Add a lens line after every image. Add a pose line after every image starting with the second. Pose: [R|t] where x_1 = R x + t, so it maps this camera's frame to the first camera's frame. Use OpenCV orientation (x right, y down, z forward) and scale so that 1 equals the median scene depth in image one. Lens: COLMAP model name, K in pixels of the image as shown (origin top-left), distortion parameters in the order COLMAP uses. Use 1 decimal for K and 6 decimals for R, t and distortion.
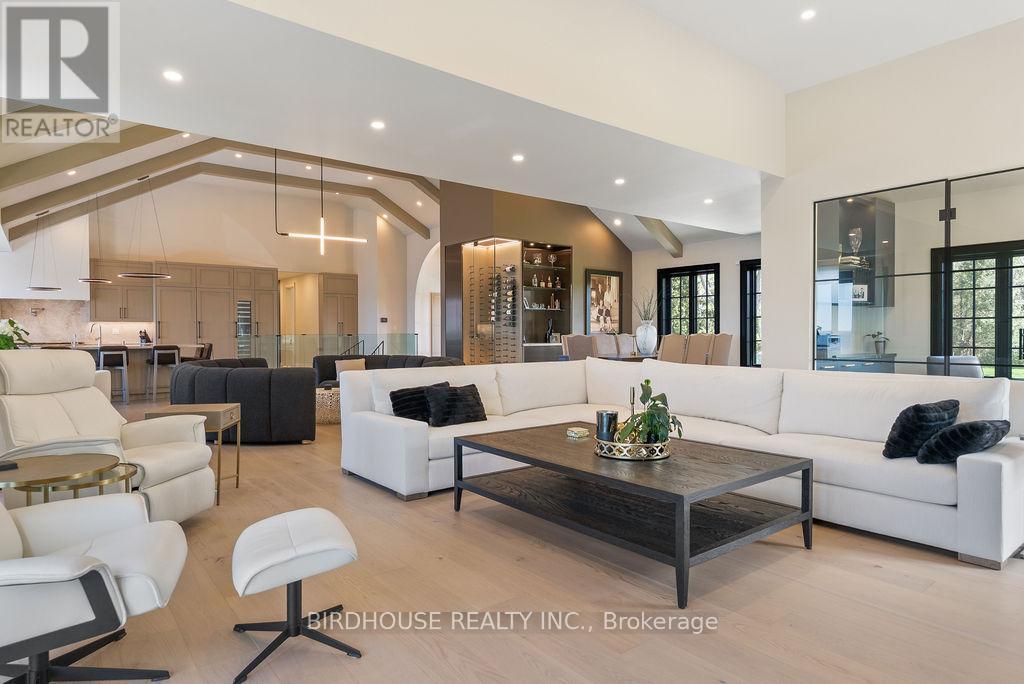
lens RADIAL K [[600.9, 0, 511.6], [0, 600.9, 336.2], [0, 0, 1]] dist [0.000857, -0.000003]
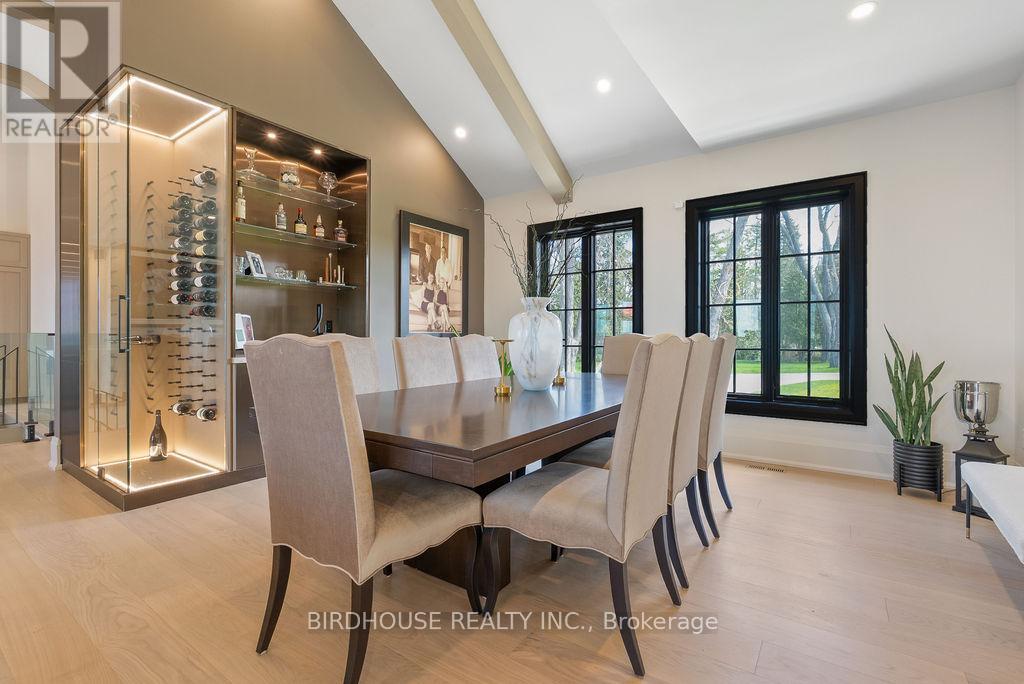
lens RADIAL K [[459.6, 0, 513.8], [0, 459.6, 336.2], [0, 0, 1]] dist [0.002100, 0.000517]
pose [[0.959209, 0.004304, 0.282667, 0.105440], [-0.003249, 0.999986, -0.004199, -0.001512], [-0.282681, 0.003109, 0.959209, 0.584600]]
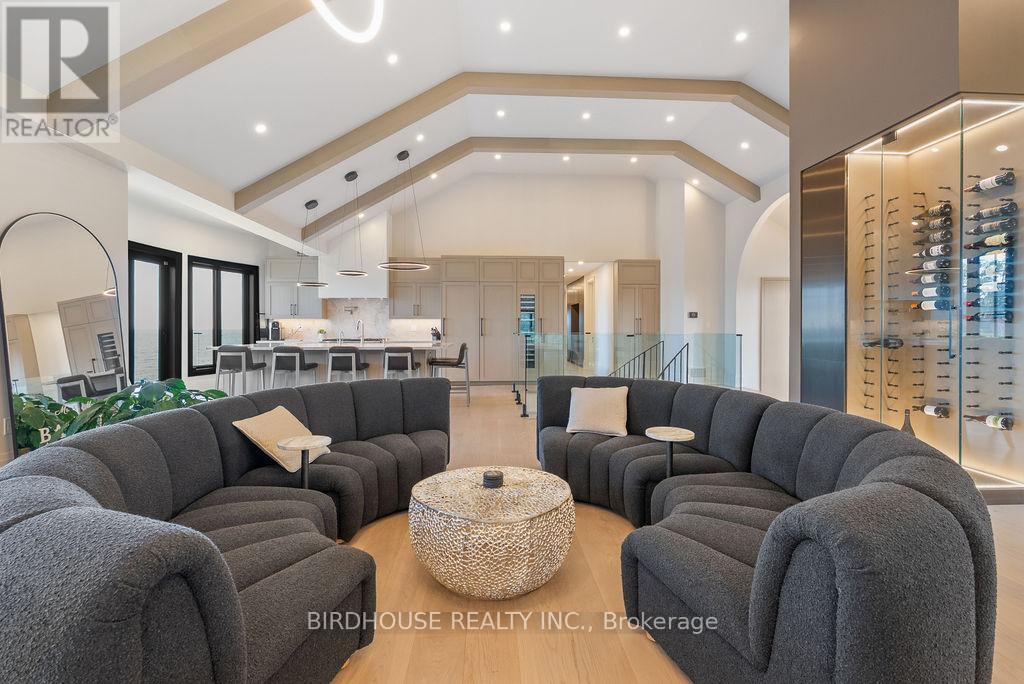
lens RADIAL K [[459.6, 0, 516.2], [0, 459.6, 333.4], [0, 0, 1]] dist [0.002100, 0.000517]
pose [[0.823890, 0.010053, -0.566661, -0.085582], [-0.007248, 0.999948, 0.007202, -0.007586], [0.566704, -0.001827, 0.823919, 0.514796]]
